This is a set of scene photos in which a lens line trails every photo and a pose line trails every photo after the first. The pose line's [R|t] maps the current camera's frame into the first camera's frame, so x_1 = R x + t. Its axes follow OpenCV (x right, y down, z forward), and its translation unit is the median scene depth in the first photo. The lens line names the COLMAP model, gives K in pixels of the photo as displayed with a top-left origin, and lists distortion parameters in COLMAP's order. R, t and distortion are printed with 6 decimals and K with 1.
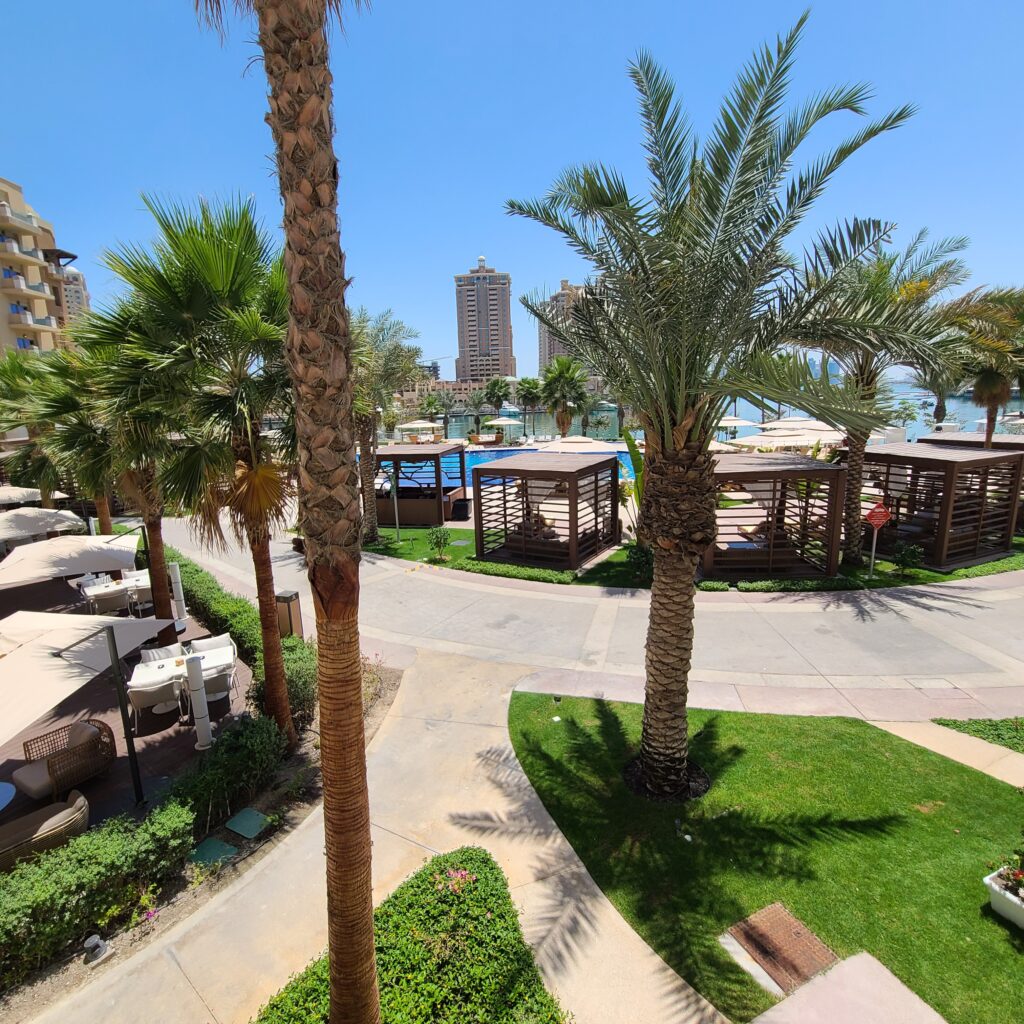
lens RADIAL K [[561.6, 0, 506.2], [0, 561.6, 514.6], [0, 0, 1]] dist [0.002895, -0.003048]
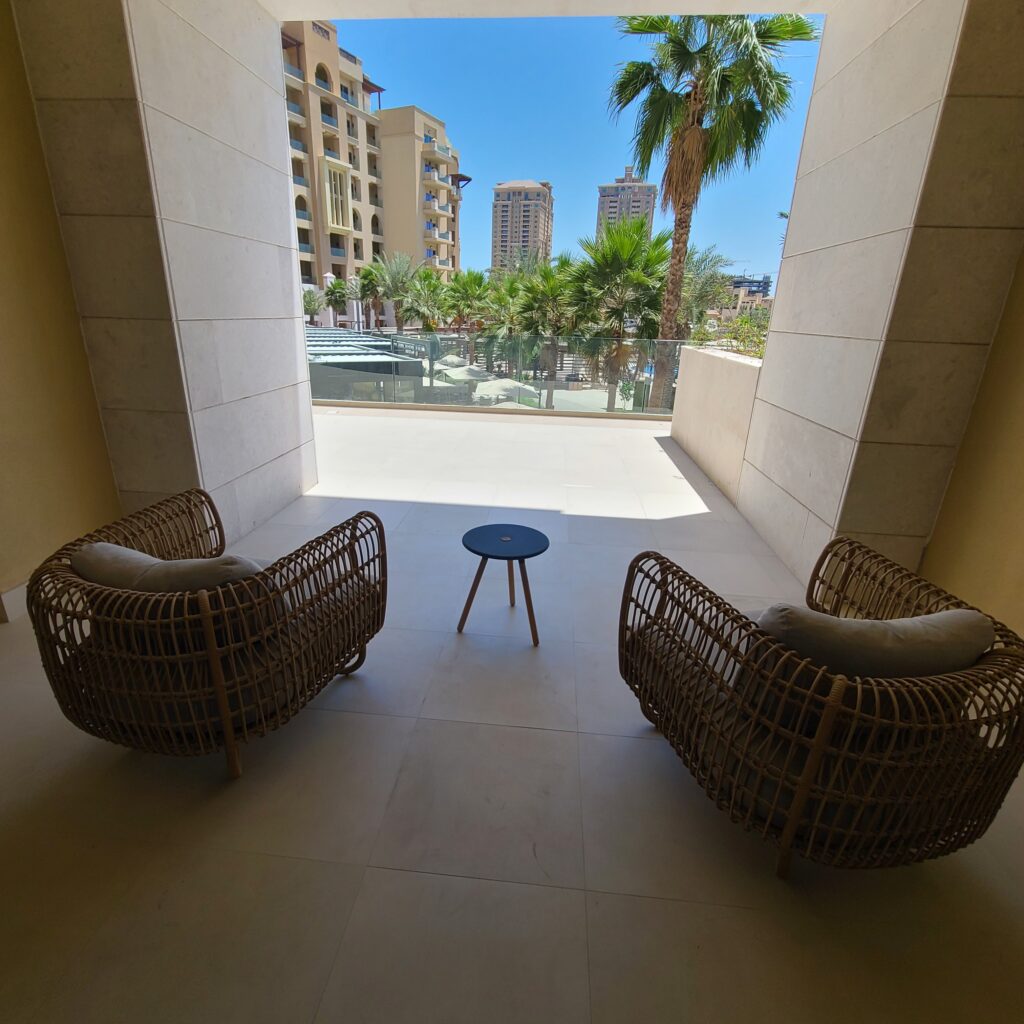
lens RADIAL K [[561.6, 0, 506.2], [0, 561.6, 514.6], [0, 0, 1]] dist [0.002895, -0.003048]
pose [[0.863368, 0.226989, -0.450634, 0.029898], [-0.161162, 0.970371, 0.180017, 0.024559], [0.478145, -0.082796, 0.874370, -0.120300]]
